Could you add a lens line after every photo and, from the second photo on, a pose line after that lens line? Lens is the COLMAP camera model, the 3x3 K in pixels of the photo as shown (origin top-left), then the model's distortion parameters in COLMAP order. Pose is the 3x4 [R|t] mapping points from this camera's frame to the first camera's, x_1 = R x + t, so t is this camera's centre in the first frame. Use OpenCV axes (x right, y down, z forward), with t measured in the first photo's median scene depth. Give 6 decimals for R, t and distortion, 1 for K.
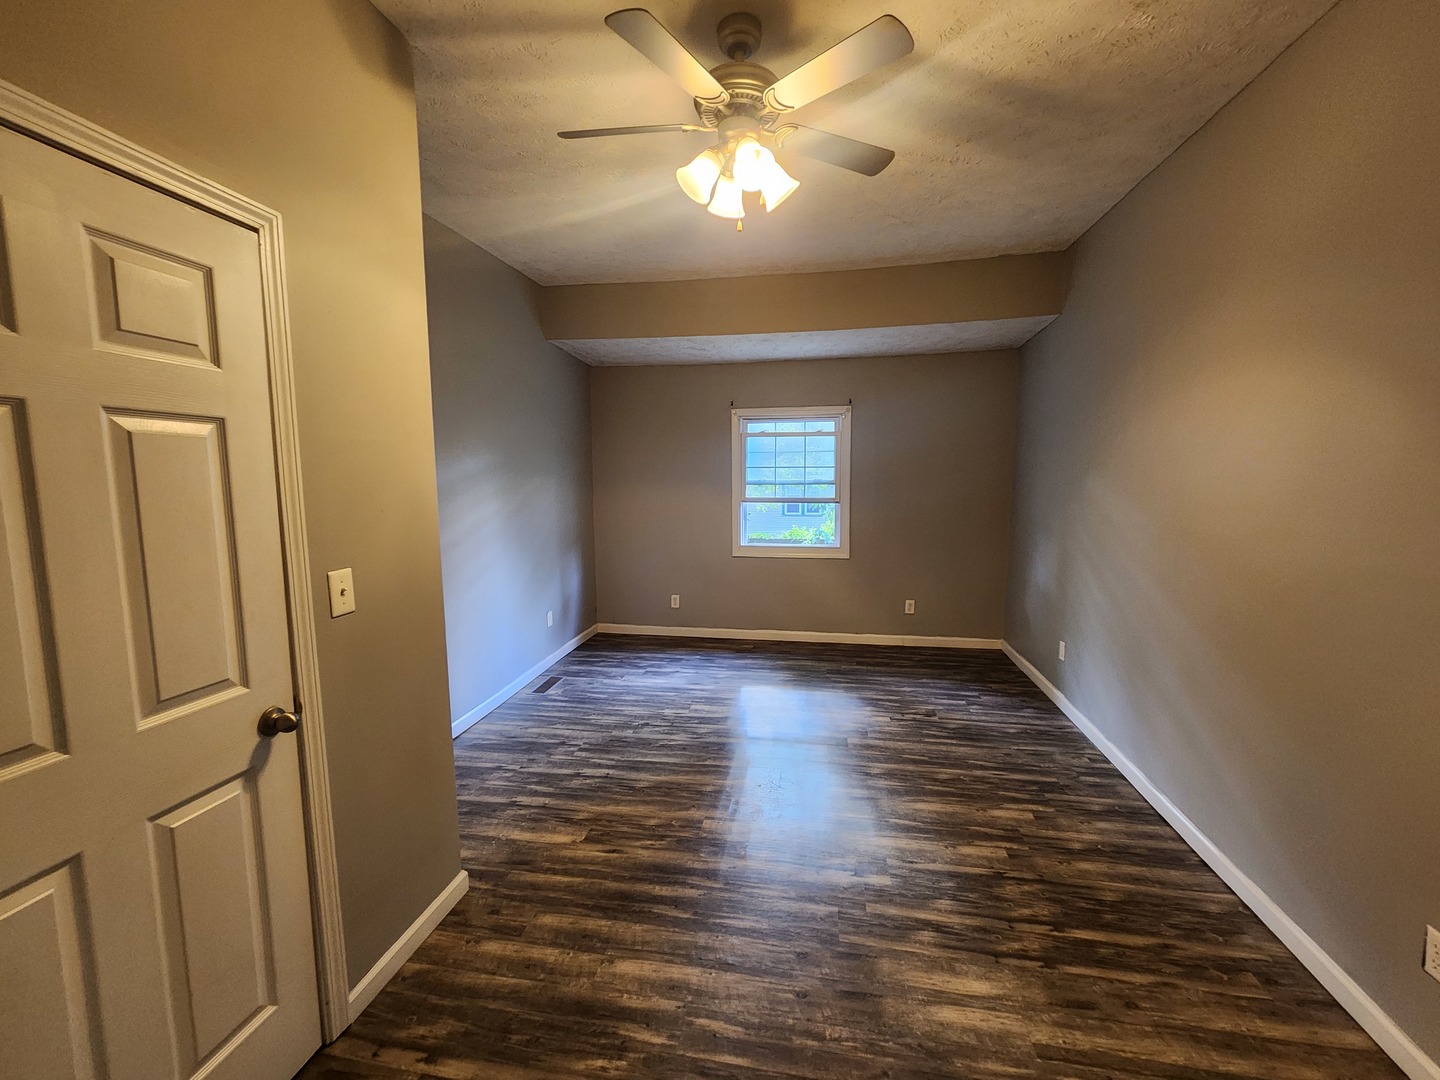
lens RADIAL K [[590.7, 0, 720.0], [0, 590.7, 540.0], [0, 0, 1]] dist [-0.000800, 0.000742]
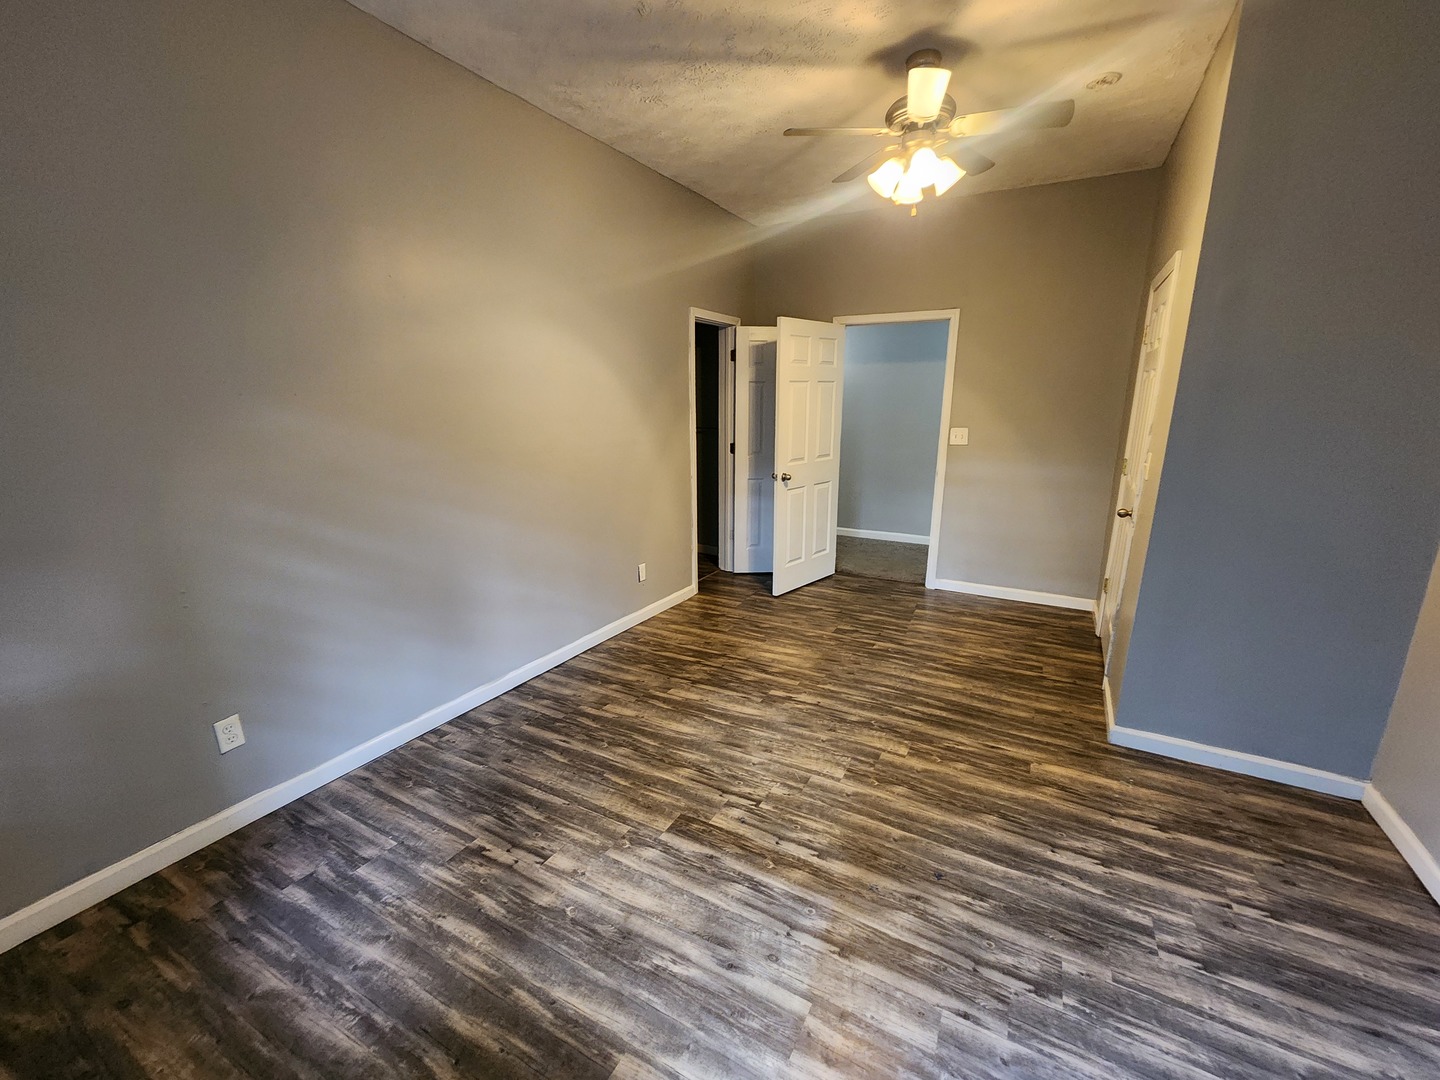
lens RADIAL K [[590.7, 0, 720.0], [0, 590.7, 540.0], [0, 0, 1]] dist [-0.000800, 0.000742]
pose [[-0.943447, -0.069791, 0.324094, -0.024123], [0.046231, 0.940342, 0.337076, -0.185310], [-0.328284, 0.332996, -0.883936, 1.607310]]
